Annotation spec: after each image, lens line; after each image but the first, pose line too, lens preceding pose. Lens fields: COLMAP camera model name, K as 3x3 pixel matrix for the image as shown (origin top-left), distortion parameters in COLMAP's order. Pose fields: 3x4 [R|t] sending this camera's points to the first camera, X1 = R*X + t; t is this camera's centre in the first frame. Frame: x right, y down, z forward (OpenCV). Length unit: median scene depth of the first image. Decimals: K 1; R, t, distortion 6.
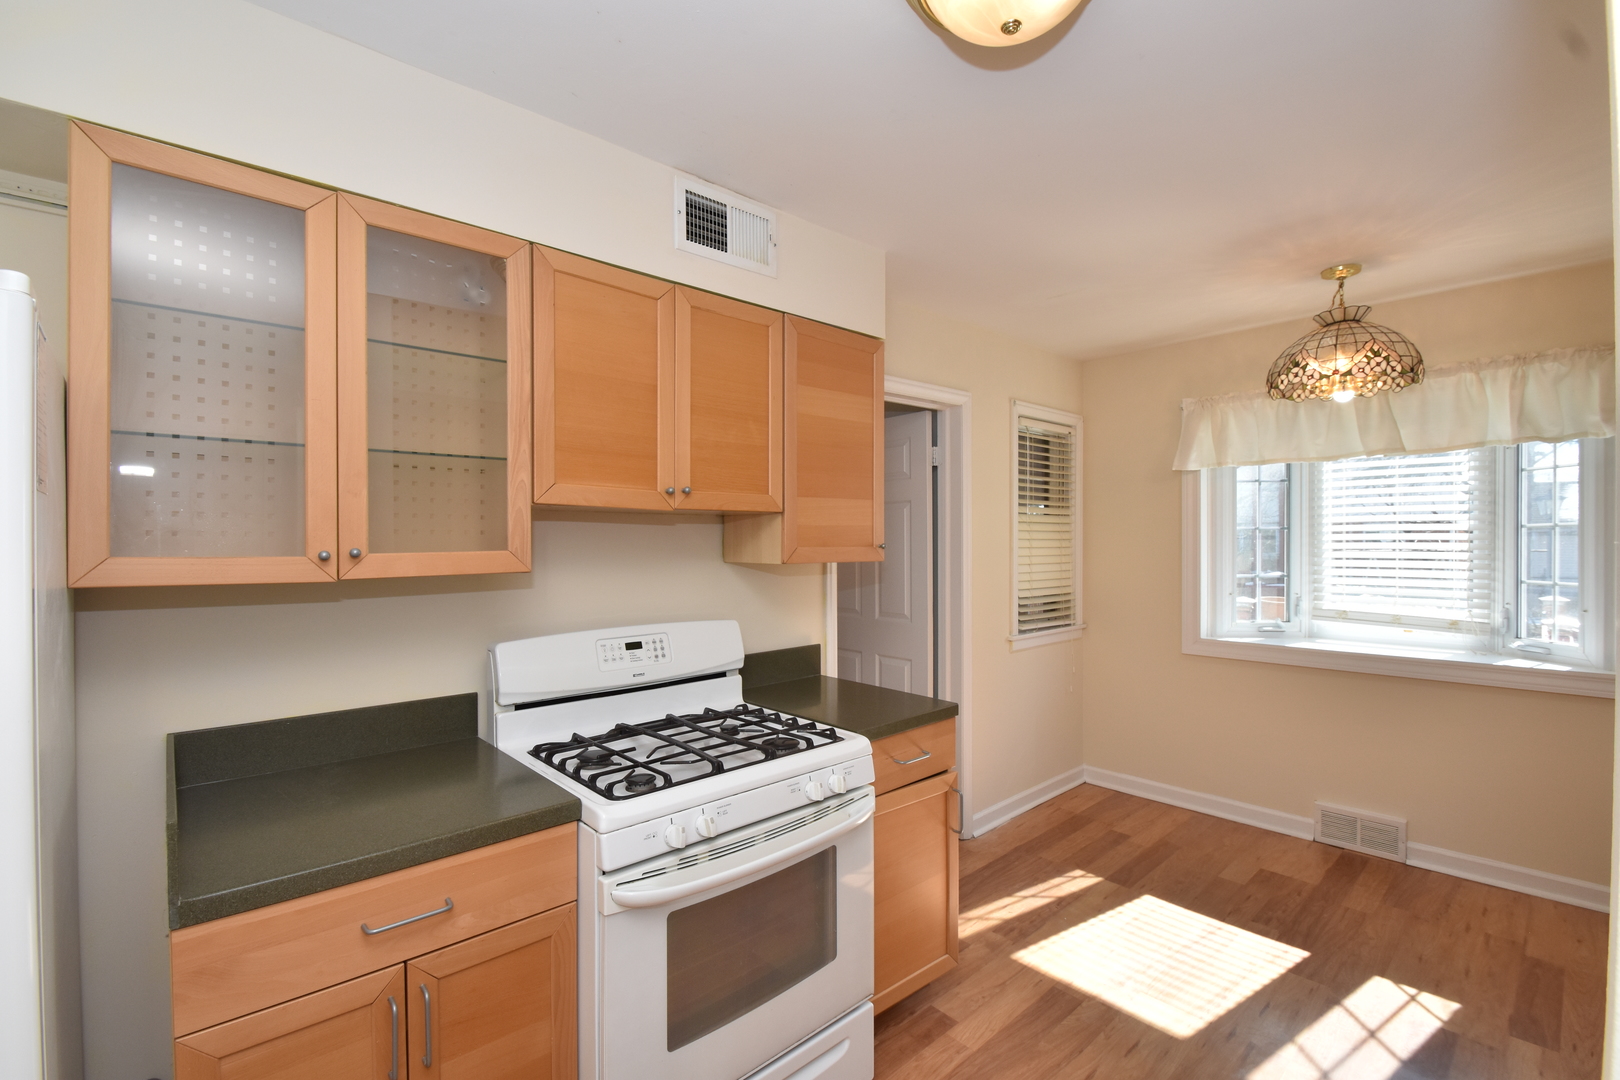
lens RADIAL K [[702.5, 0, 806.7], [0, 702.5, 544.0], [0, 0, 1]] dist [0.003922, -0.008997]
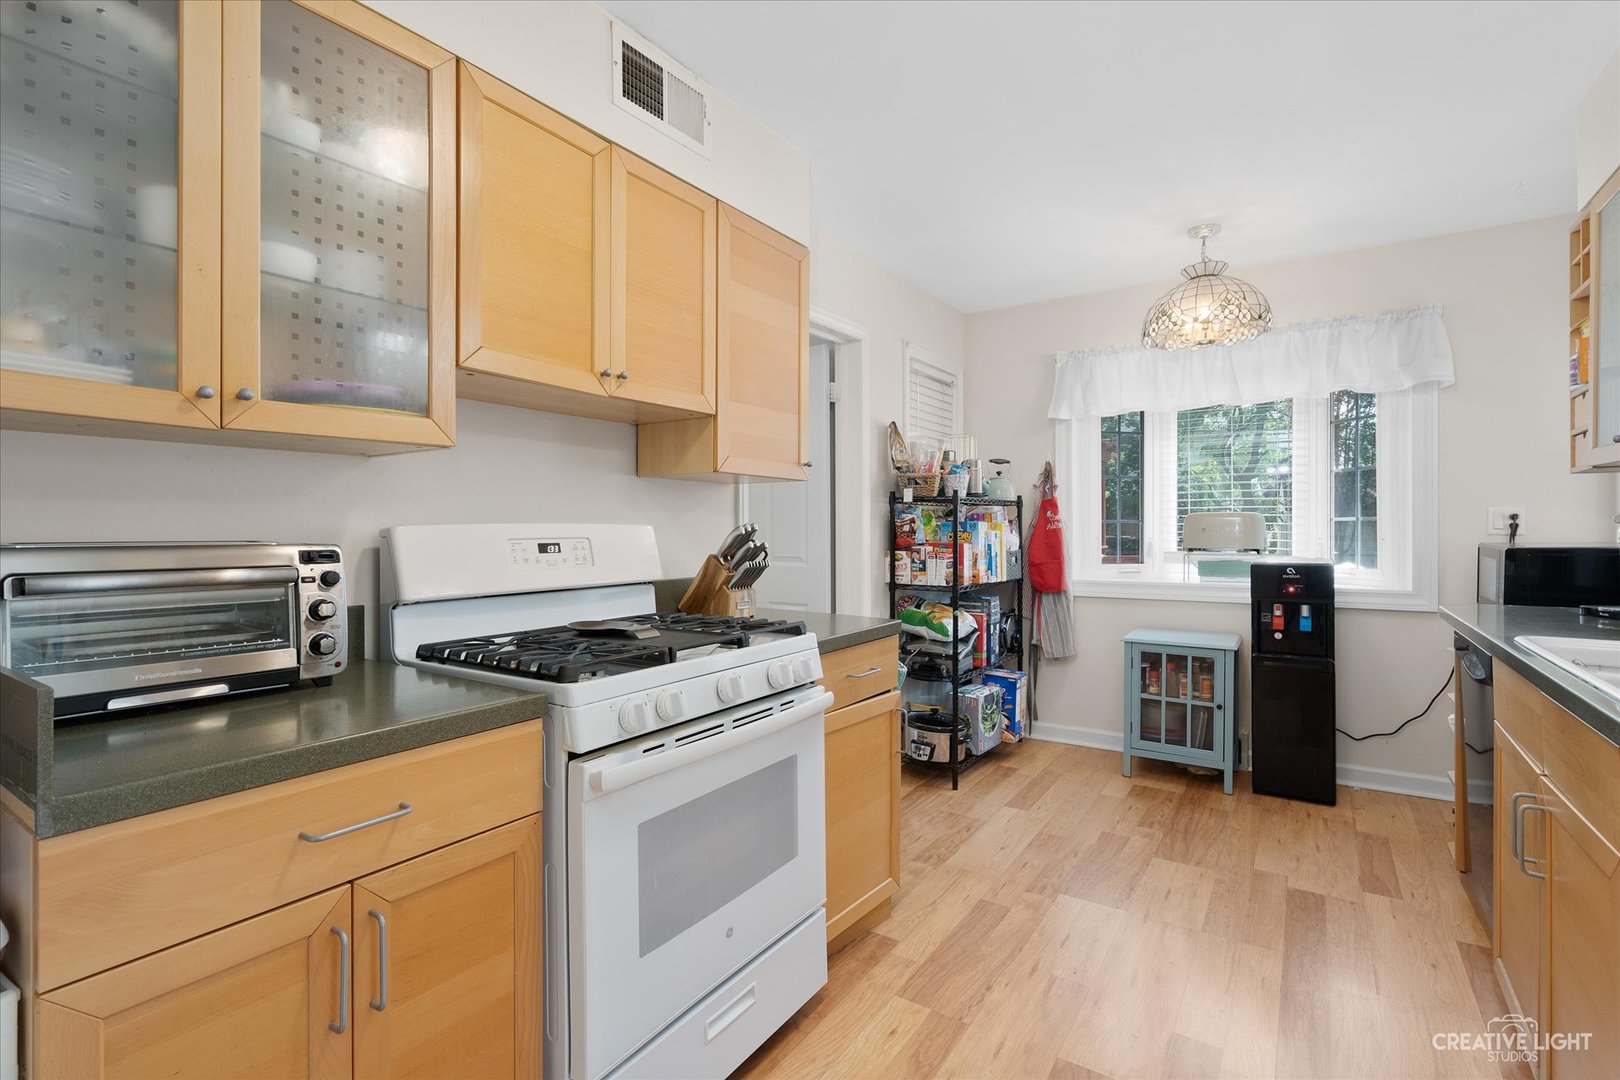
lens RADIAL K [[741.8, 0, 811.5], [0, 741.8, 525.7], [0, 0, 1]] dist [0.001473, 0.000701]
pose [[0.970395, 0.003428, 0.241499, -0.157650], [-0.001657, 0.999970, -0.007534, 0.114328], [-0.241517, 0.006911, 0.970372, 0.026201]]
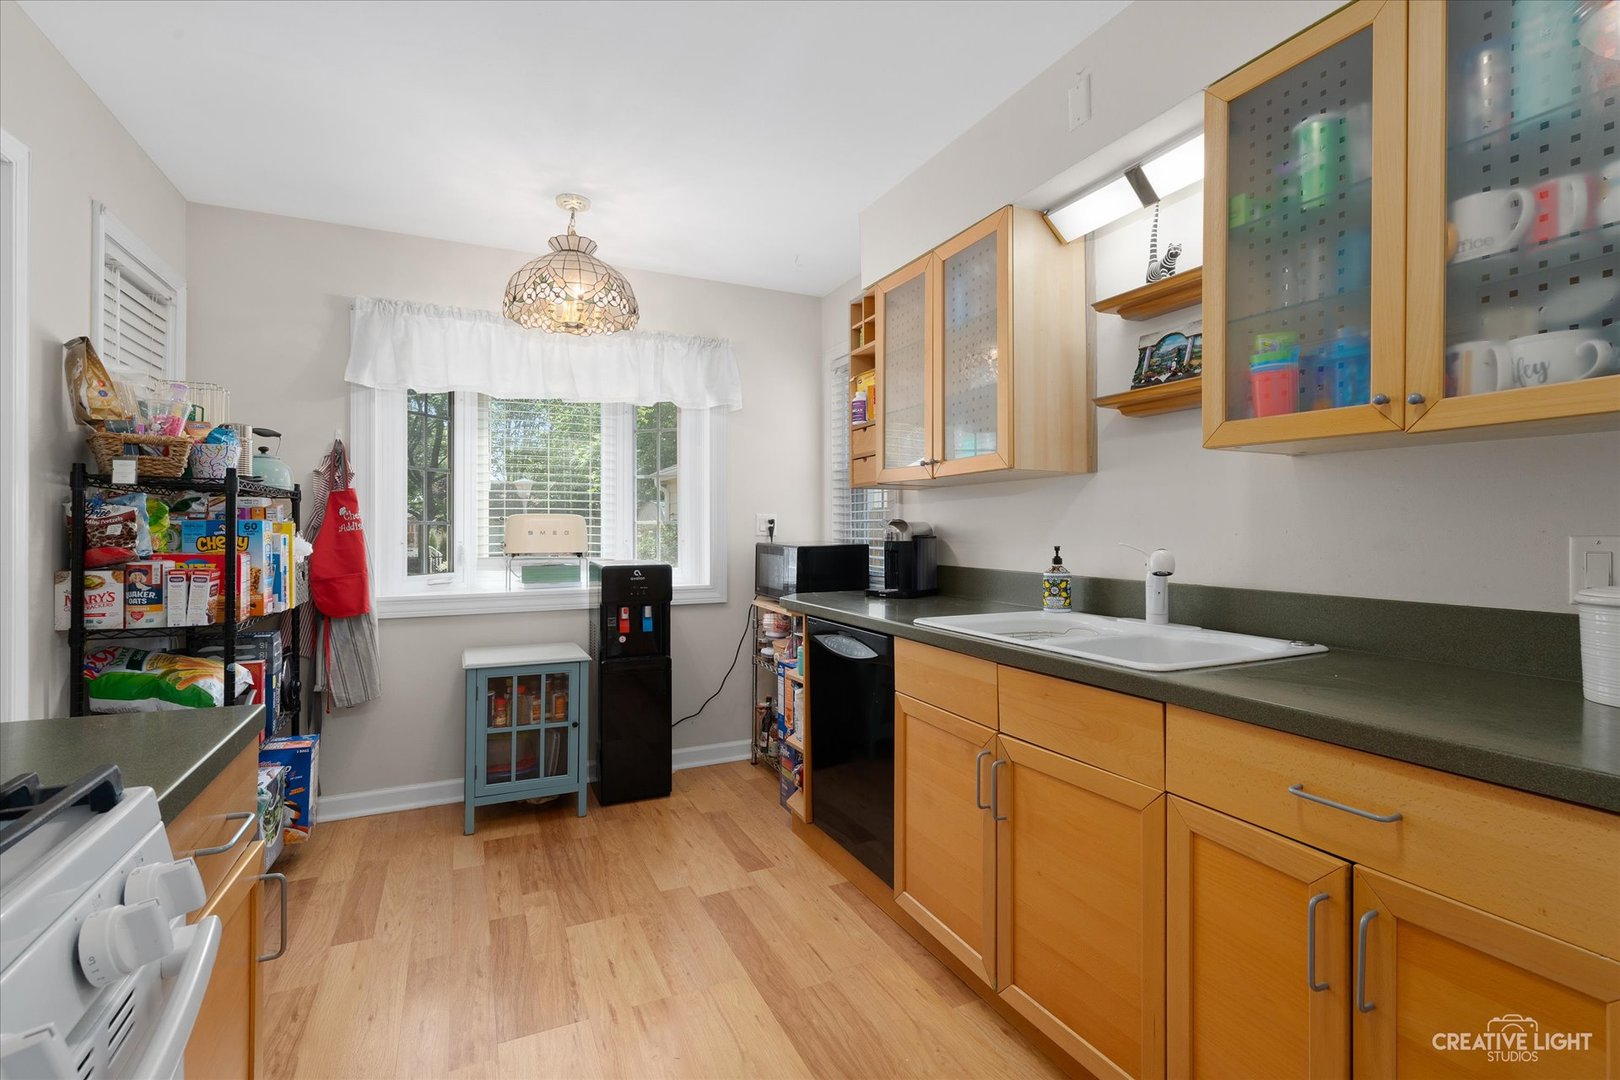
lens RADIAL K [[741.8, 0, 810.3], [0, 741.8, 521.2], [0, 0, 1]] dist [0.001473, 0.000701]
pose [[0.291953, 0.015298, 0.956310, -0.195284], [0.003626, 0.999847, -0.017101, 0.115171], [-0.956426, 0.008461, 0.291853, 0.492890]]
